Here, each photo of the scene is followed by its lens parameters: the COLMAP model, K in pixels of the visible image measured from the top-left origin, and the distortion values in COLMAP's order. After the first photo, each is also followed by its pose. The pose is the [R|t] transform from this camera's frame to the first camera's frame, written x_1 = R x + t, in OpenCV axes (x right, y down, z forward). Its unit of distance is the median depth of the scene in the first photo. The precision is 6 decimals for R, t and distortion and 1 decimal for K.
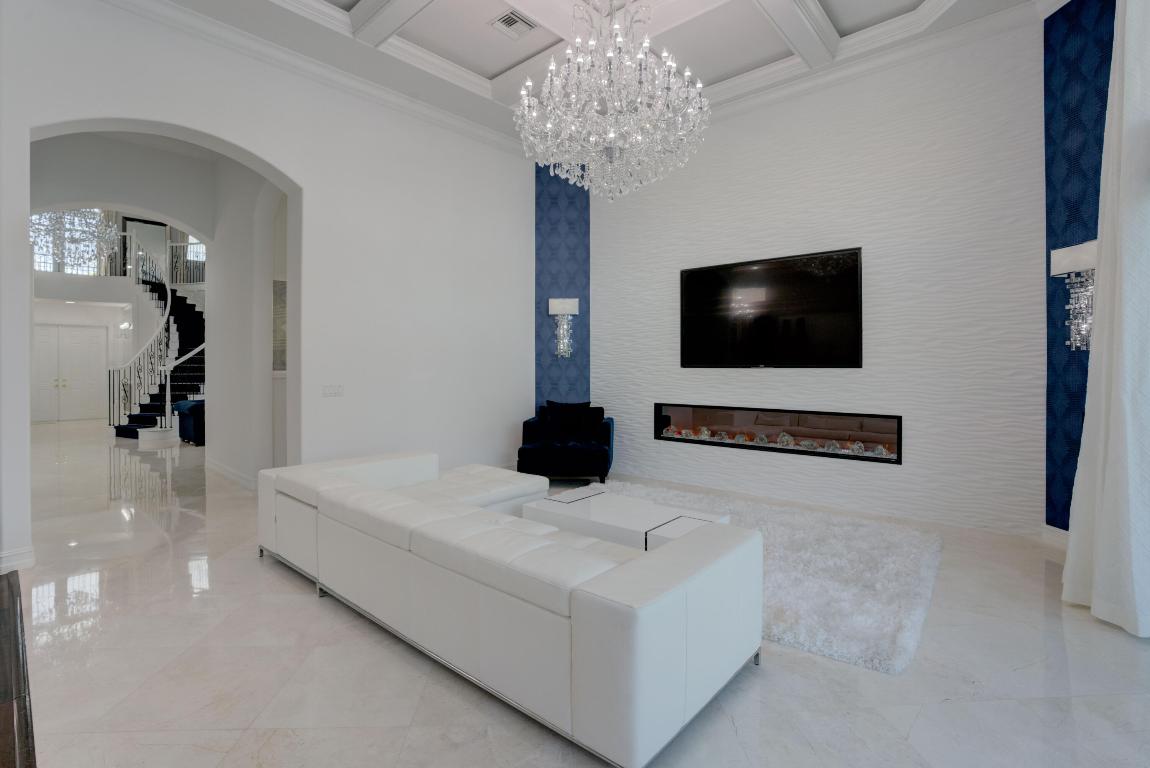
lens RADIAL K [[552.1, 0, 585.3], [0, 552.1, 362.7], [0, 0, 1]] dist [-0.003015, 0.000190]
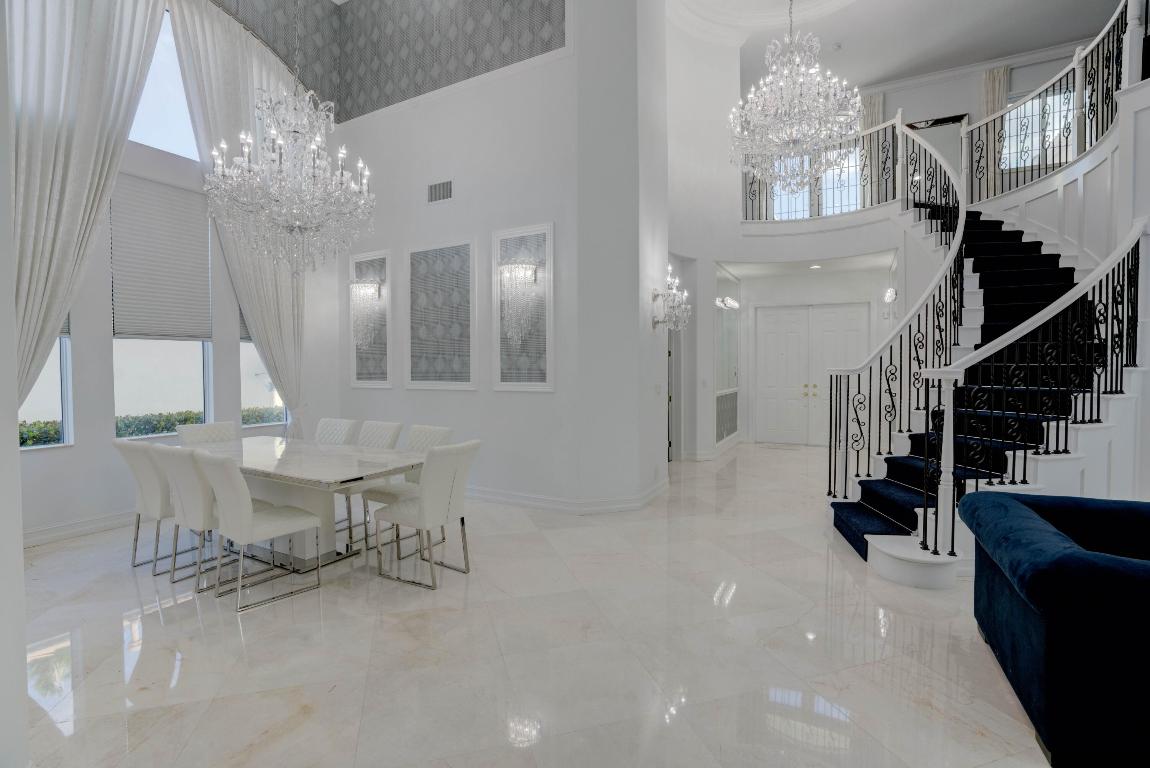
lens RADIAL K [[517.8, 0, 571.2], [0, 517.8, 383.9], [0, 0, 1]] dist [-0.049454, 0.018255]
pose [[0.240497, 0.028984, -0.970217, -0.428939], [0.020541, 0.999178, 0.034941, 0.000840], [0.970433, -0.028332, 0.239704, 0.589523]]
